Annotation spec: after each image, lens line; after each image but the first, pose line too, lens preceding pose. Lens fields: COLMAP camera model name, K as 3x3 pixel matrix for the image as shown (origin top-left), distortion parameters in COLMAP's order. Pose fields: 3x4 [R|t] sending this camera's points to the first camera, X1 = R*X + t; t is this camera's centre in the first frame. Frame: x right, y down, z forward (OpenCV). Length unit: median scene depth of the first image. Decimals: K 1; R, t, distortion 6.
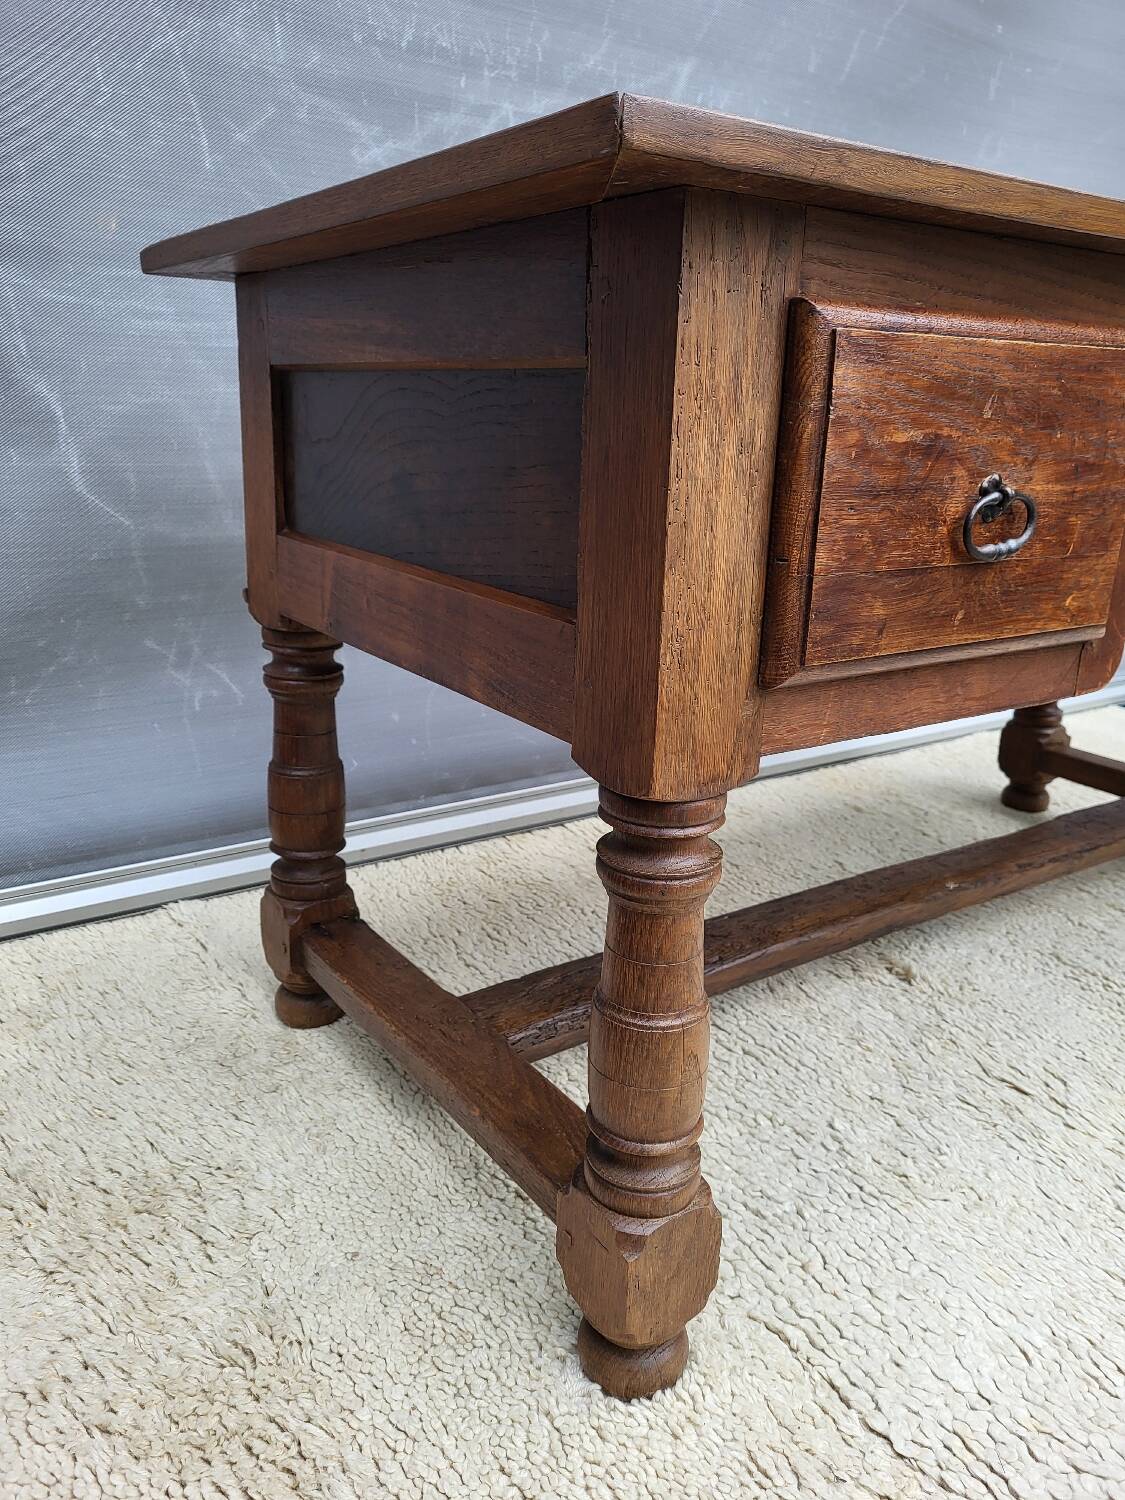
lens RADIAL K [[1150.8, 0, 568.0], [0, 1150.8, 733.0], [0, 0, 1]] dist [0.035385, -0.012685]
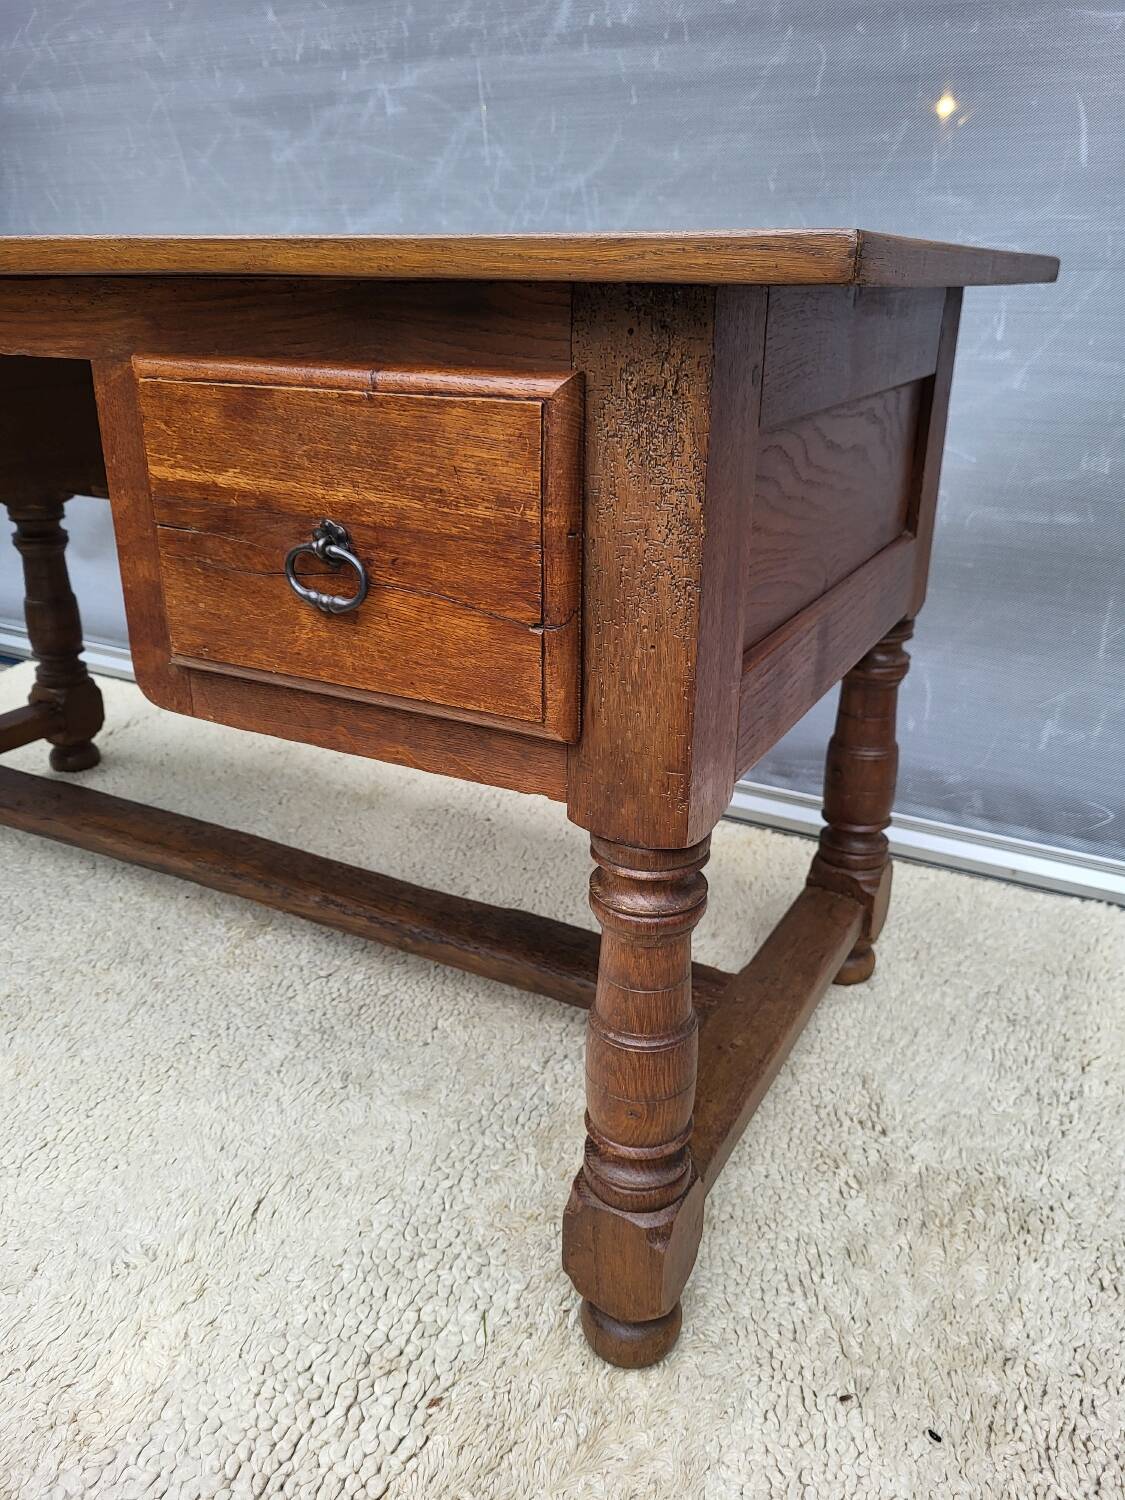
lens RADIAL K [[1115.0, 0, 562.8], [0, 1115.0, 742.0], [0, 0, 1]] dist [0.050787, -0.039192]
pose [[0.474589, 0.291837, -0.830420, 2.223467], [-0.256892, 0.948285, 0.186444, -0.384242], [0.841886, 0.124844, 0.525016, 1.317322]]
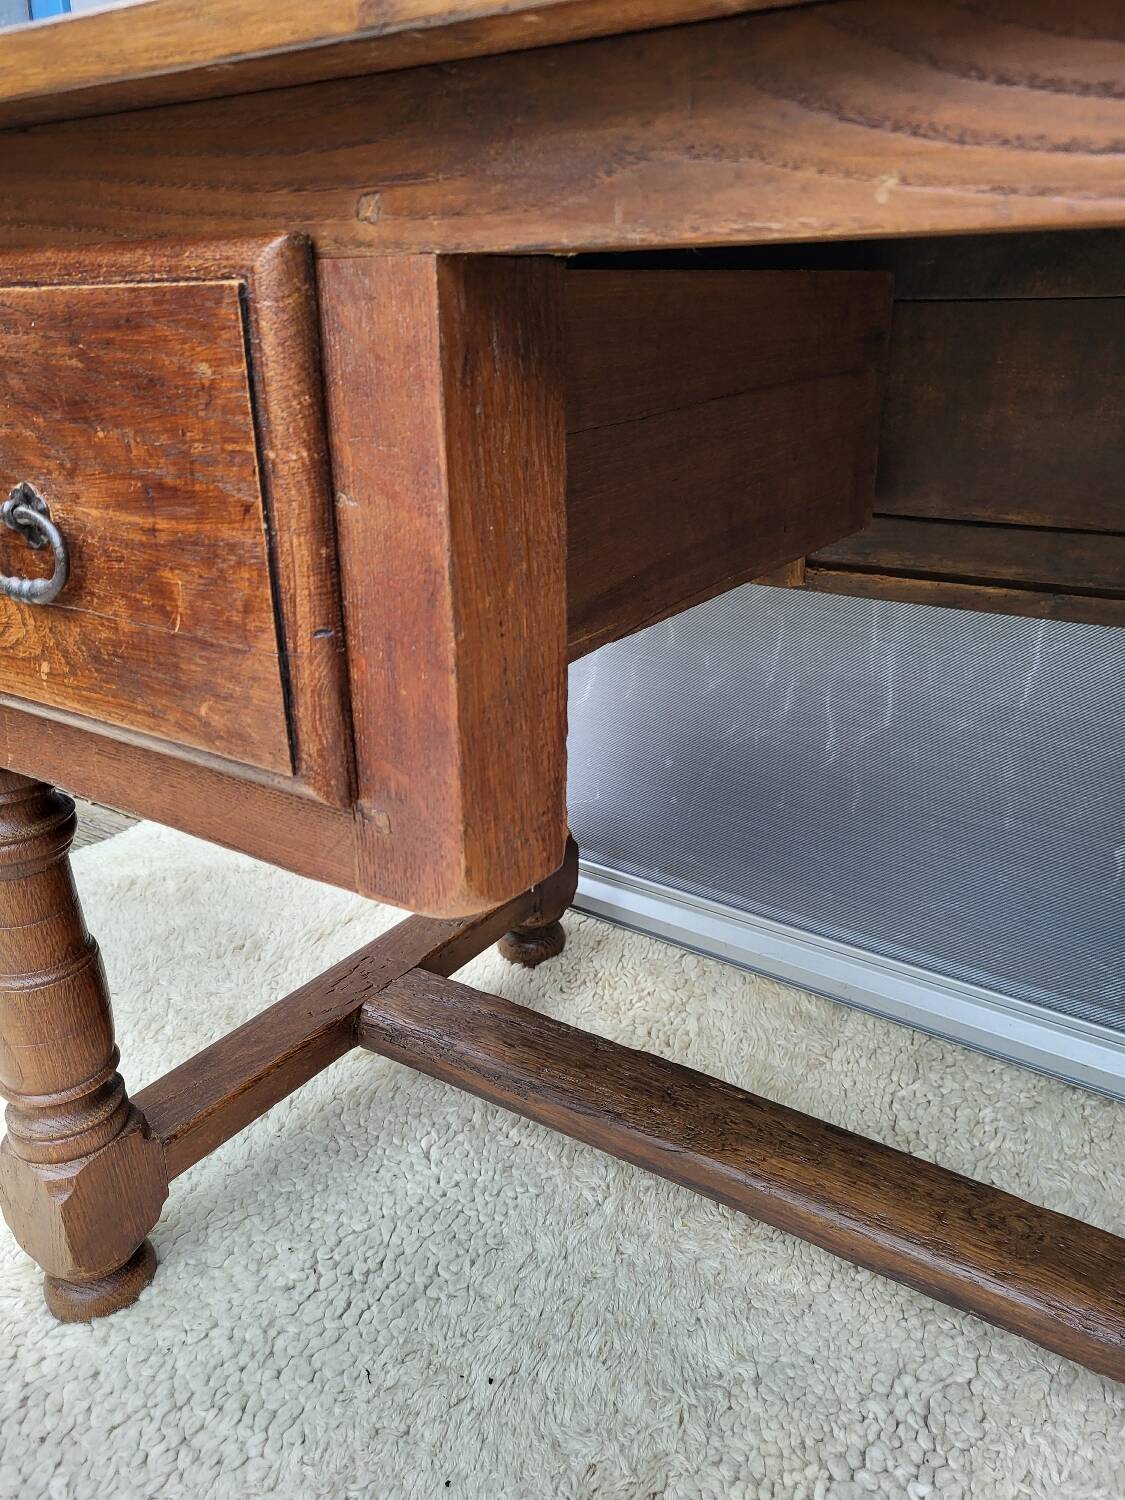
lens RADIAL K [[1160.8, 0, 540.1], [0, 1160.8, 747.2], [0, 0, 1]] dist [0.042293, -0.042890]
pose [[0.346224, 0.304681, -0.887299, 1.086820], [-0.233463, 0.944022, 0.233061, -0.290929], [0.908639, 0.126460, 0.397975, 0.958604]]
